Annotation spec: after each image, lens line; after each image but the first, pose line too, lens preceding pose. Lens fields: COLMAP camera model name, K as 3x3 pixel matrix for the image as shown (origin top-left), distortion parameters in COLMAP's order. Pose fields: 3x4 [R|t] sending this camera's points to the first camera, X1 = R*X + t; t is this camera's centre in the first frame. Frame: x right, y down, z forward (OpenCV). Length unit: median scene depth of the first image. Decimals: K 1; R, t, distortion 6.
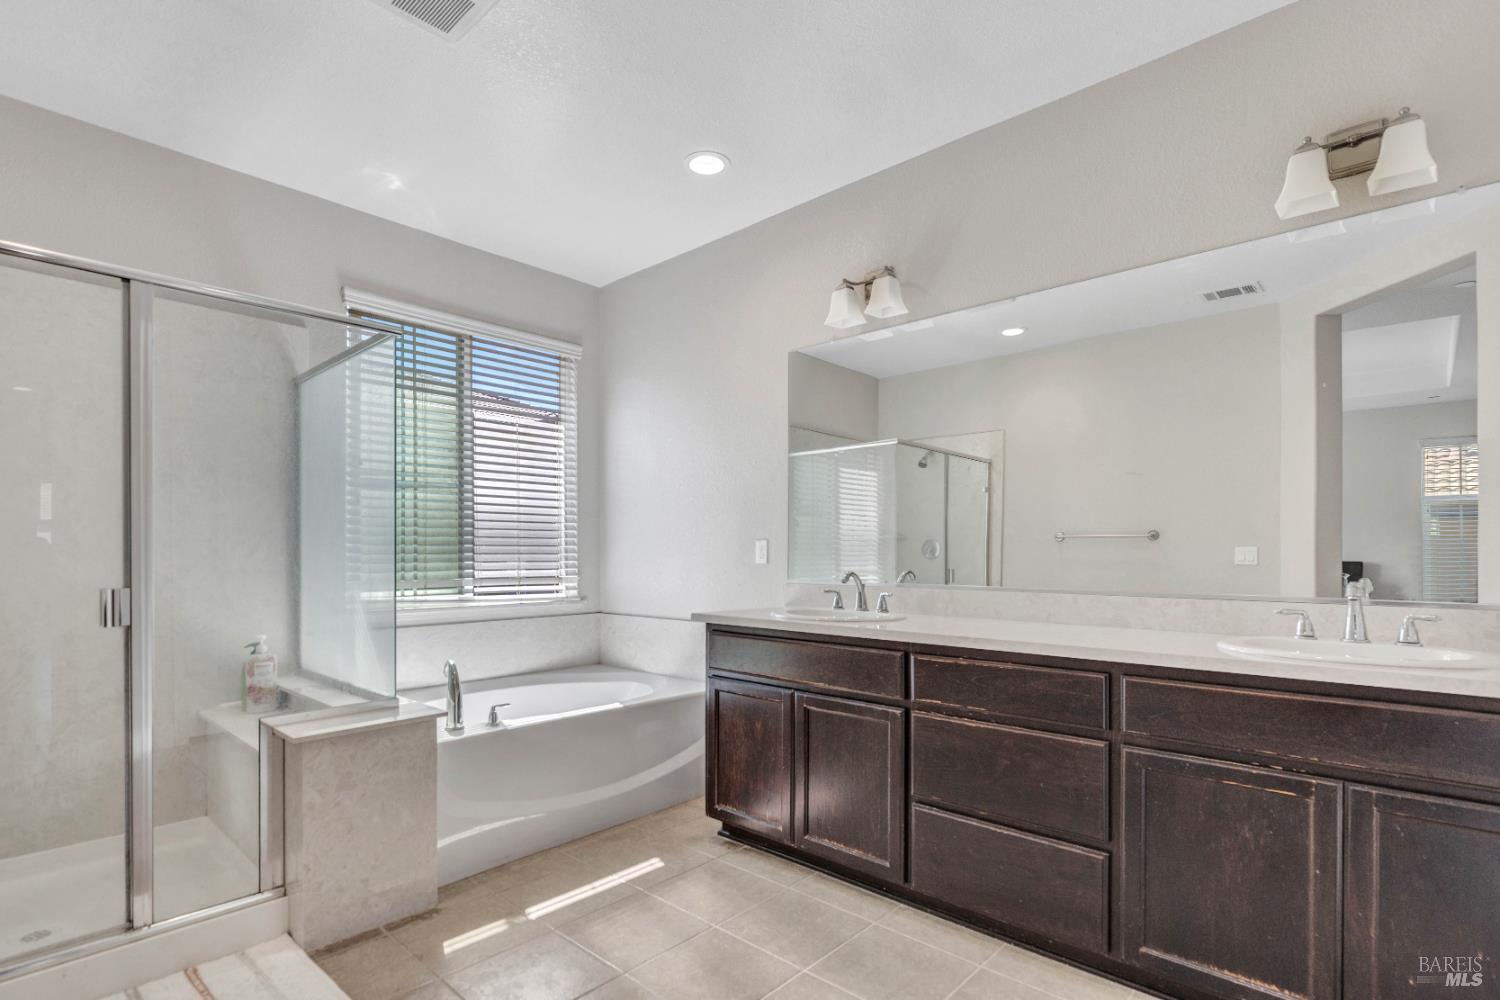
lens RADIAL K [[713.1, 0, 875.2], [0, 713.1, 559.0], [0, 0, 1]] dist [-0.000284, 0.000214]
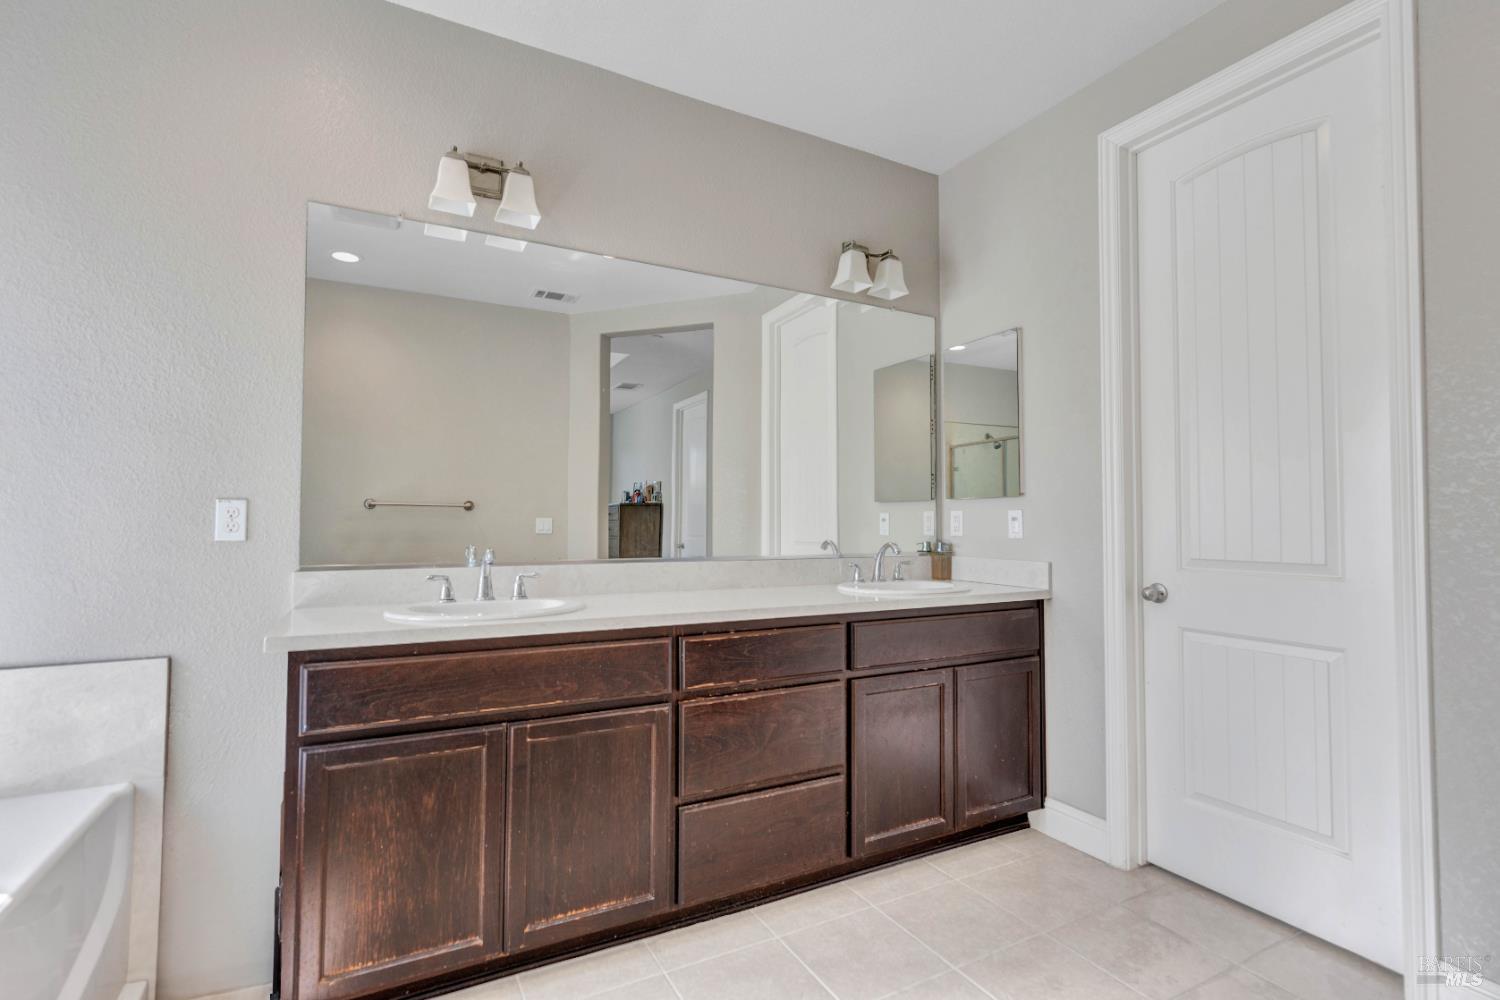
lens RADIAL K [[705.0, 0, 752.6], [0, 705.0, 498.6], [0, 0, 1]] dist [0.002117, 0.000032]
pose [[0.404094, 0.033428, 0.914106, -0.690984], [0.003752, 0.999263, -0.038201, -0.006533], [-0.914710, 0.018866, 0.403671, 0.535939]]
